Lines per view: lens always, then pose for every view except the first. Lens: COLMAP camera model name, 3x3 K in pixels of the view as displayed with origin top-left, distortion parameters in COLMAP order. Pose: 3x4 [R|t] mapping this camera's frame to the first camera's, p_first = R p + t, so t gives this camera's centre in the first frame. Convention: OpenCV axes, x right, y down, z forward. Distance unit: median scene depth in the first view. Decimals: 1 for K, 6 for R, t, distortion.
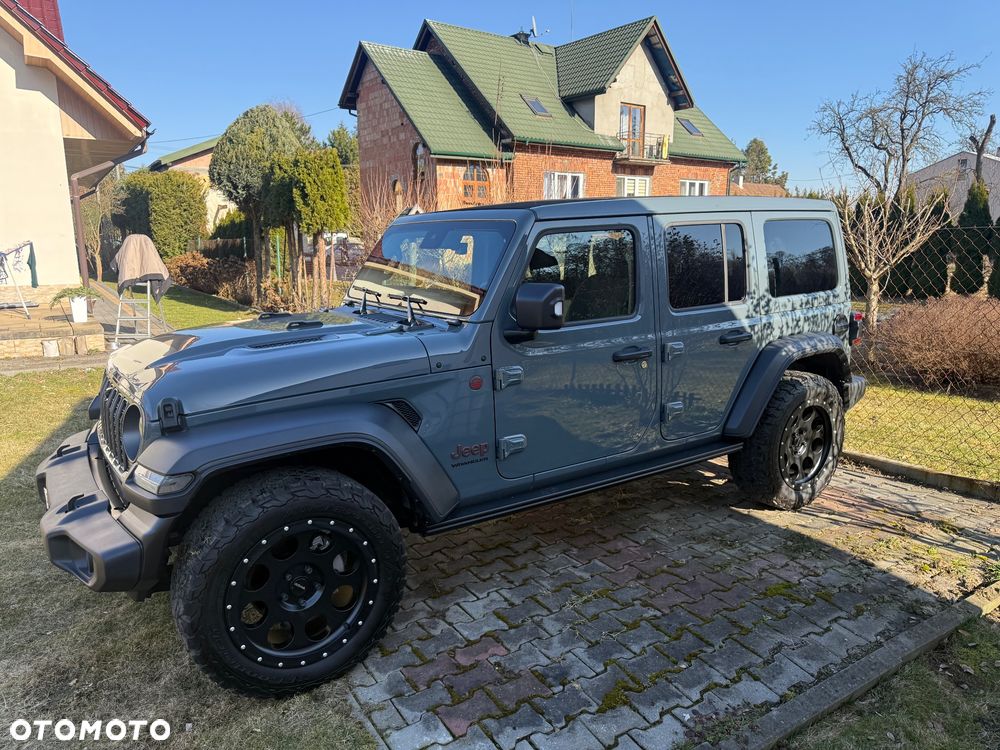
lens RADIAL K [[724.3, 0, 498.2], [0, 724.3, 371.5], [0, 0, 1]] dist [0.040856, -0.053036]
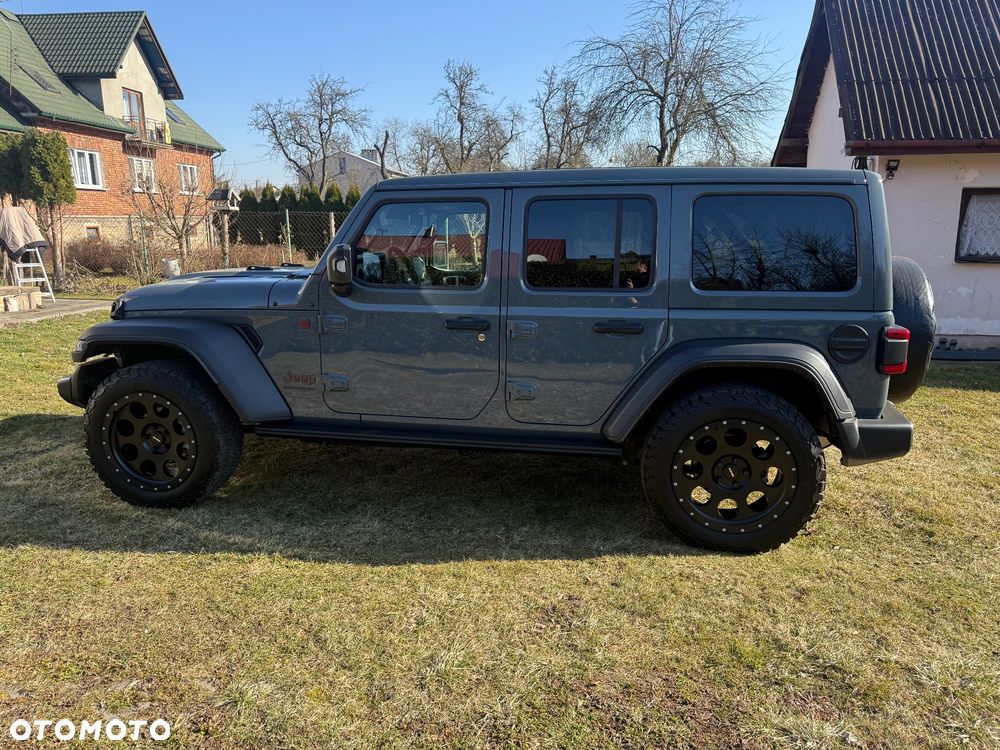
lens RADIAL K [[710.4, 0, 500.0], [0, 710.4, 375.0], [0, 0, 1]] dist [0.024678, -0.024201]
pose [[0.674274, -0.153667, 0.722316, -0.276339], [0.128470, 0.987605, 0.090179, 0.023422], [-0.727220, 0.031991, 0.685658, -0.106144]]
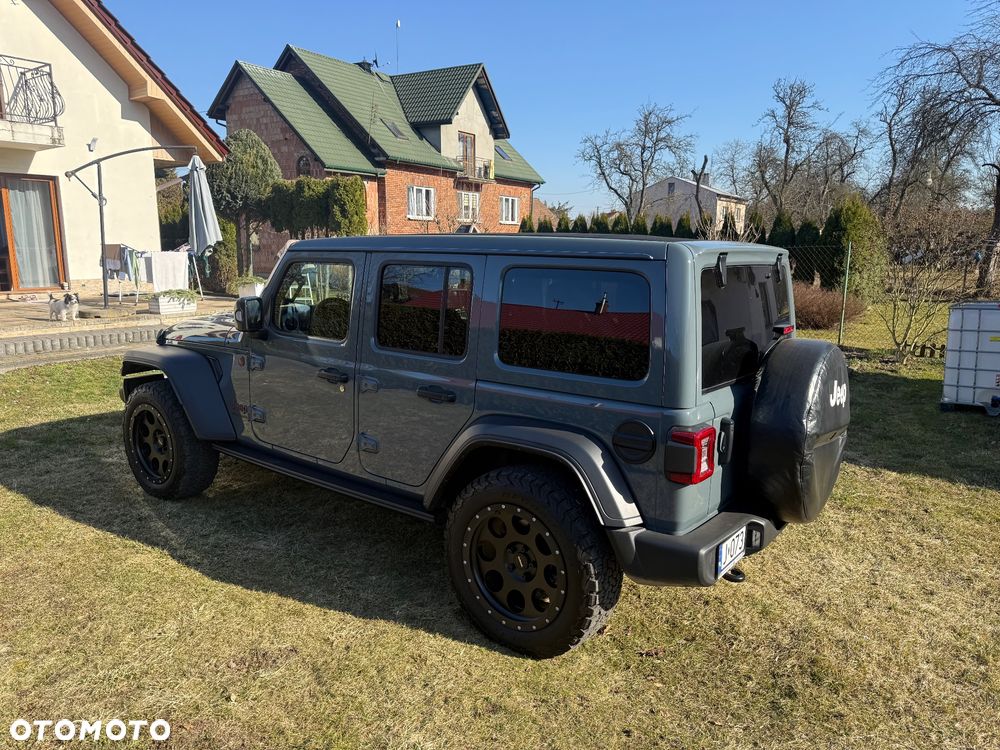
lens RADIAL K [[708.7, 0, 499.9], [0, 708.7, 380.9], [0, 0, 1]] dist [0.060005, -0.083026]
pose [[0.935392, -0.054869, 0.349329, -0.207242], [0.049274, 0.998475, 0.024892, 0.024565], [-0.350162, -0.006071, 0.936670, -0.152399]]
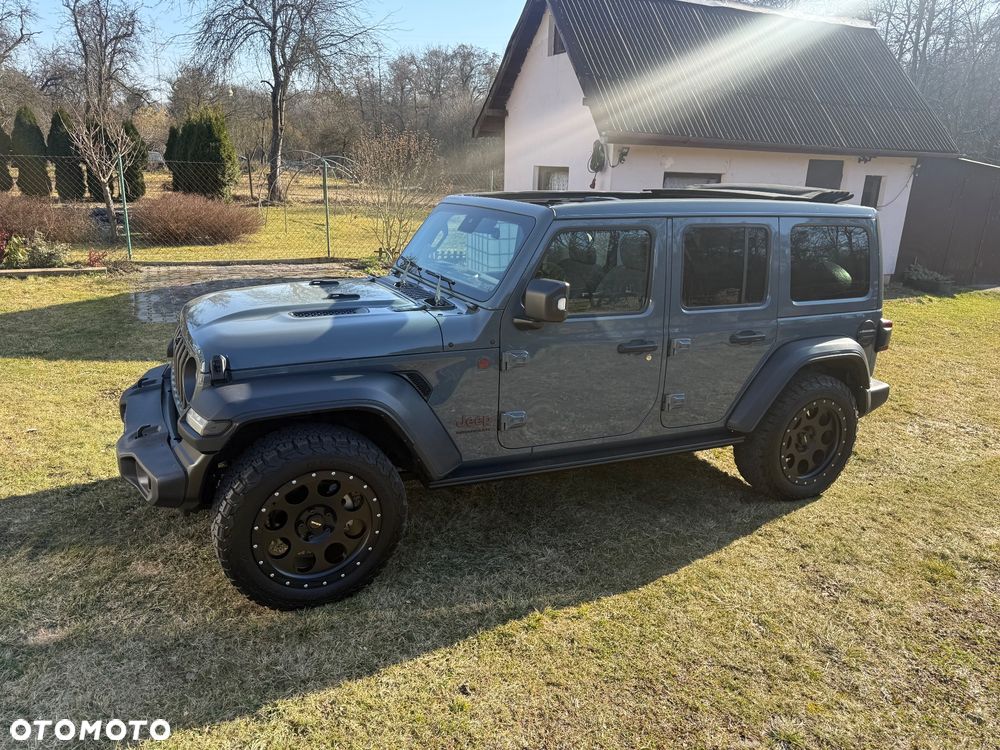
lens RADIAL K [[710.4, 0, 500.0], [0, 710.4, 375.0], [0, 0, 1]] dist [0.024678, -0.024201]
pose [[0.116054, -0.278012, 0.953541, -0.318525], [0.130144, 0.956008, 0.262891, -0.007322], [-0.984680, 0.093588, 0.147130, -0.012056]]
